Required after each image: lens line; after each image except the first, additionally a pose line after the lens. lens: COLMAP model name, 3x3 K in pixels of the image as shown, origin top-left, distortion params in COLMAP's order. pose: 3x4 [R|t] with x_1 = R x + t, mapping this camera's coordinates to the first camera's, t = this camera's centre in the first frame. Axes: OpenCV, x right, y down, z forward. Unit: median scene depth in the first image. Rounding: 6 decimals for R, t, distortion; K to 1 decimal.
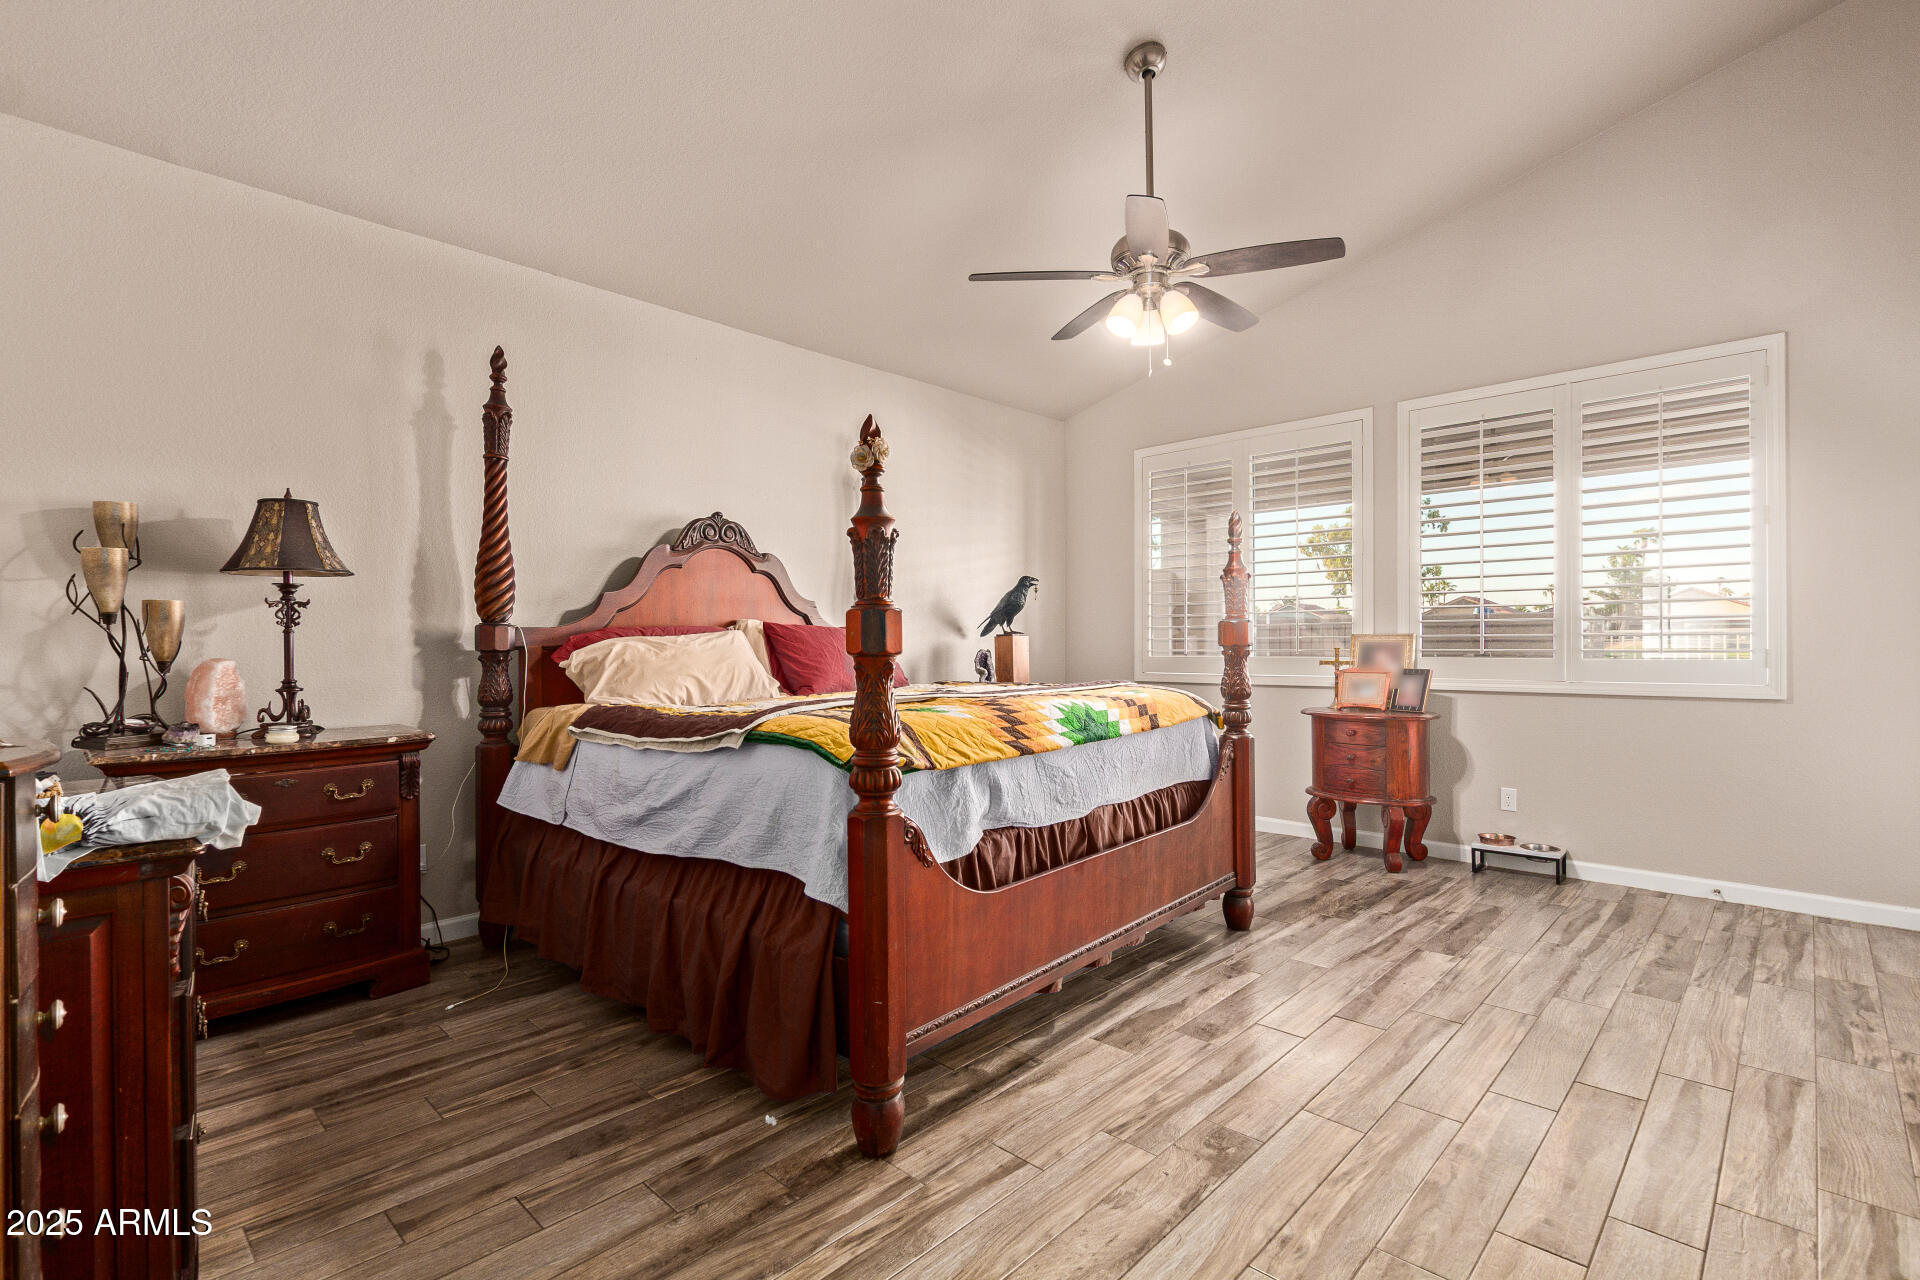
lens RADIAL K [[880.0, 0, 969.5], [0, 880.0, 645.0], [0, 0, 1]] dist [0.009186, -0.005135]
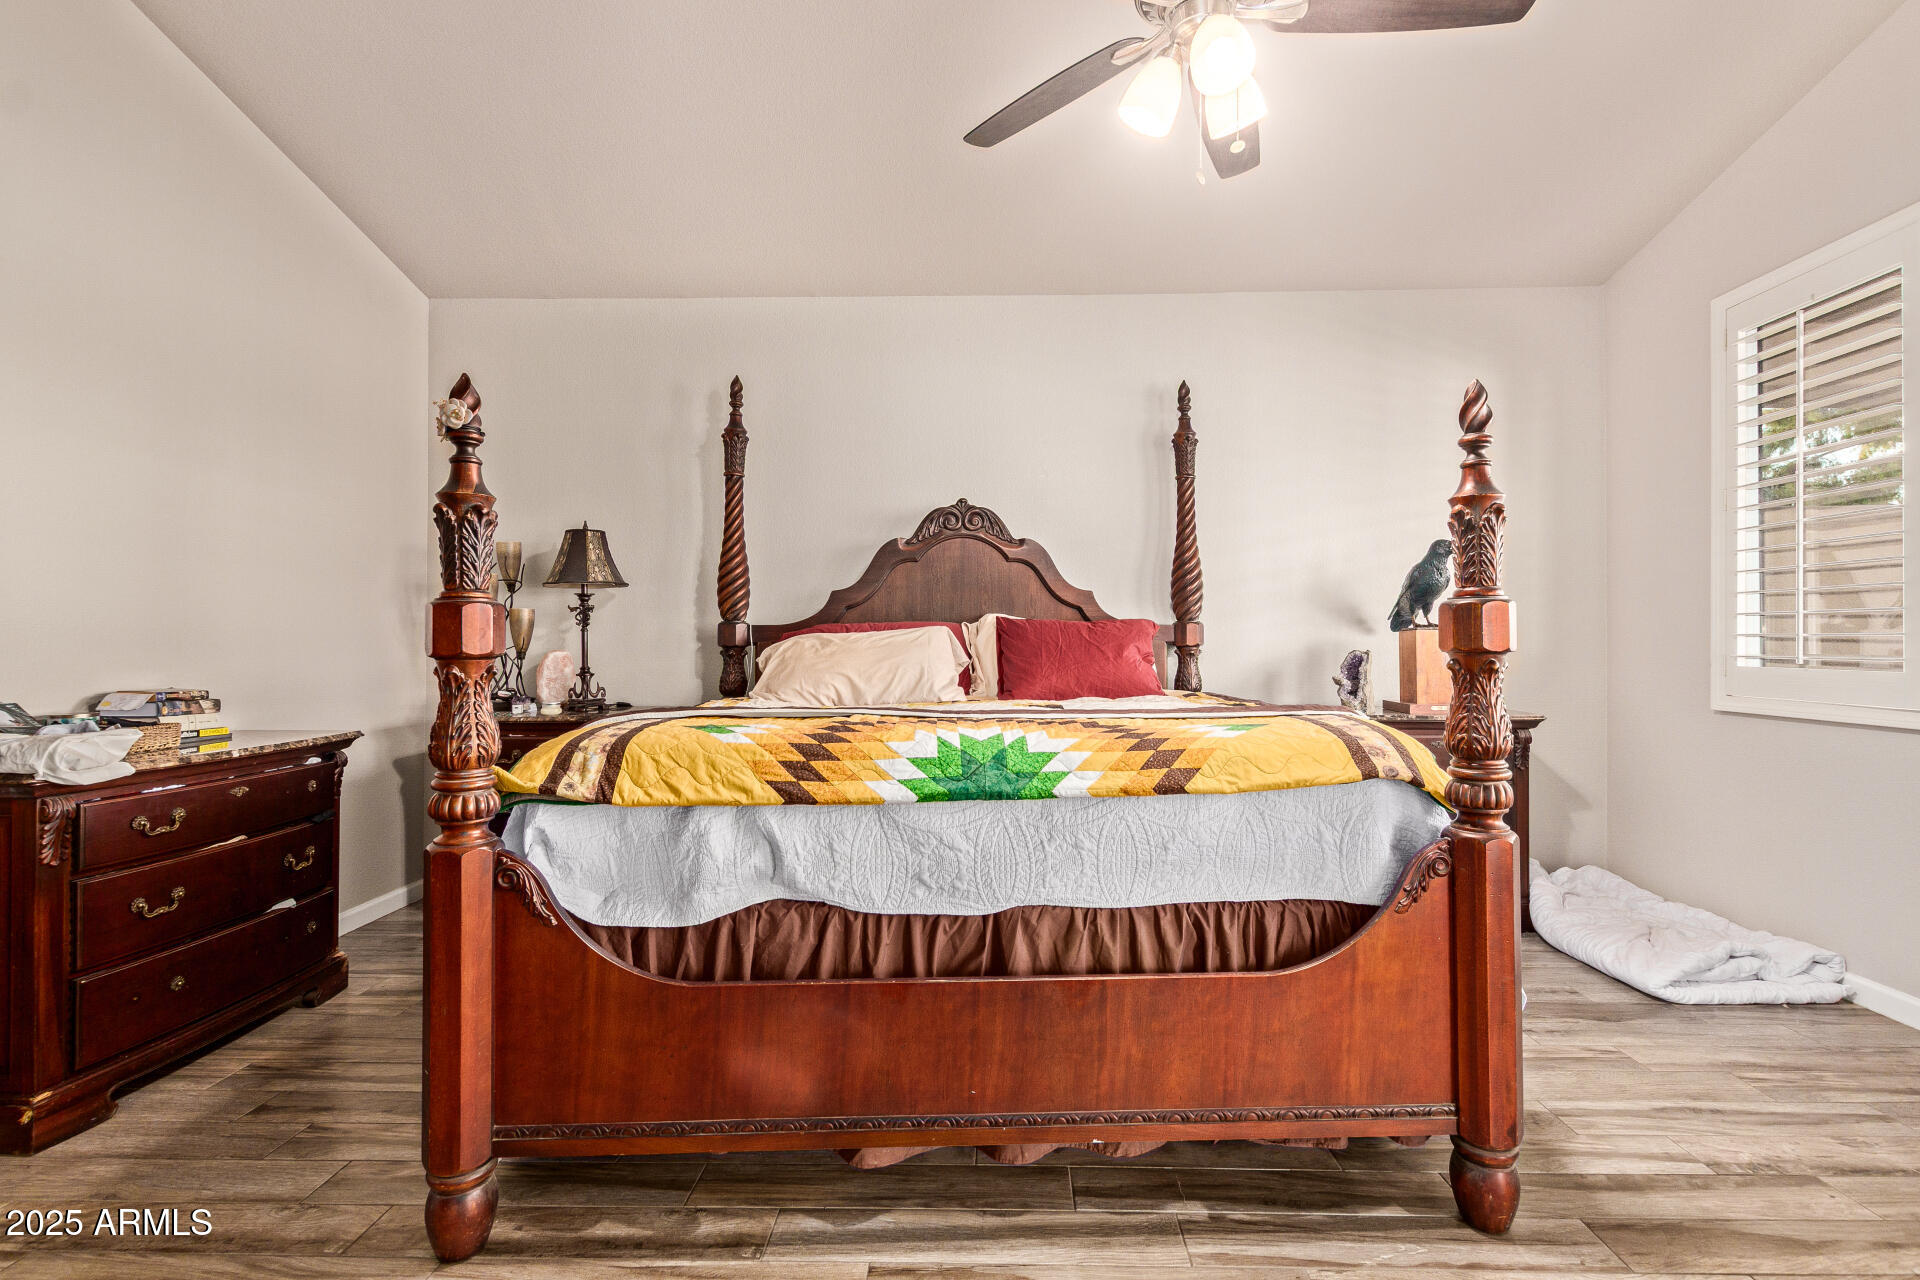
lens RADIAL K [[880.0, 0, 971.5], [0, 880.0, 632.6], [0, 0, 1]] dist [0.009186, -0.005135]
pose [[0.671812, -0.001583, -0.740720, 0.580549], [-0.004499, 0.999971, -0.006218, -0.005721], [0.740708, 0.007510, 0.671785, 0.547333]]
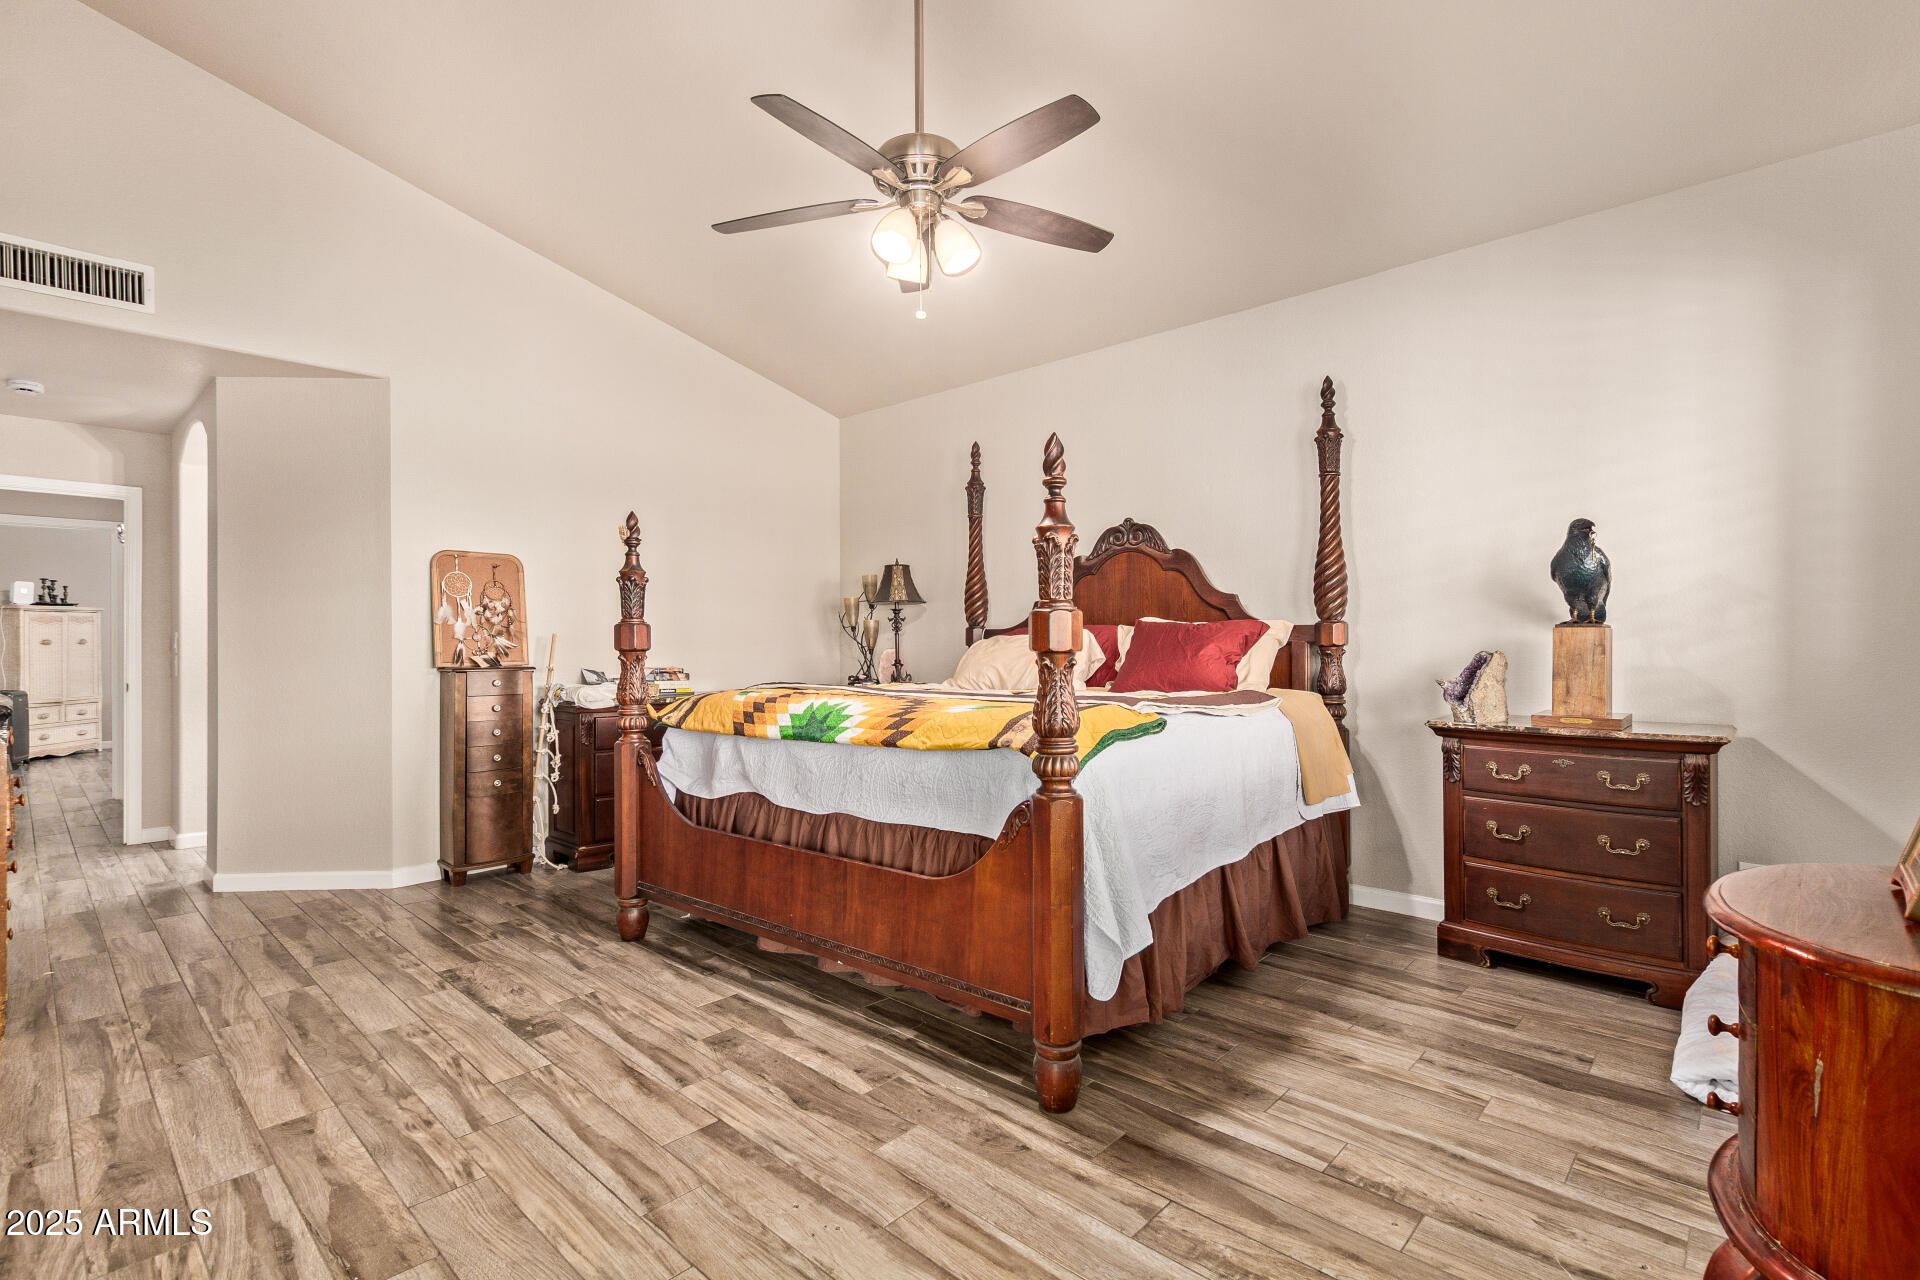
lens RADIAL K [[880.0, 0, 969.1], [0, 880.0, 644.9], [0, 0, 1]] dist [0.009186, -0.005135]
pose [[0.014832, 0.009690, -0.999843, 1.115264], [0.001037, 0.999952, 0.009706, -0.010405], [0.999889, -0.001181, 0.014821, 1.125427]]
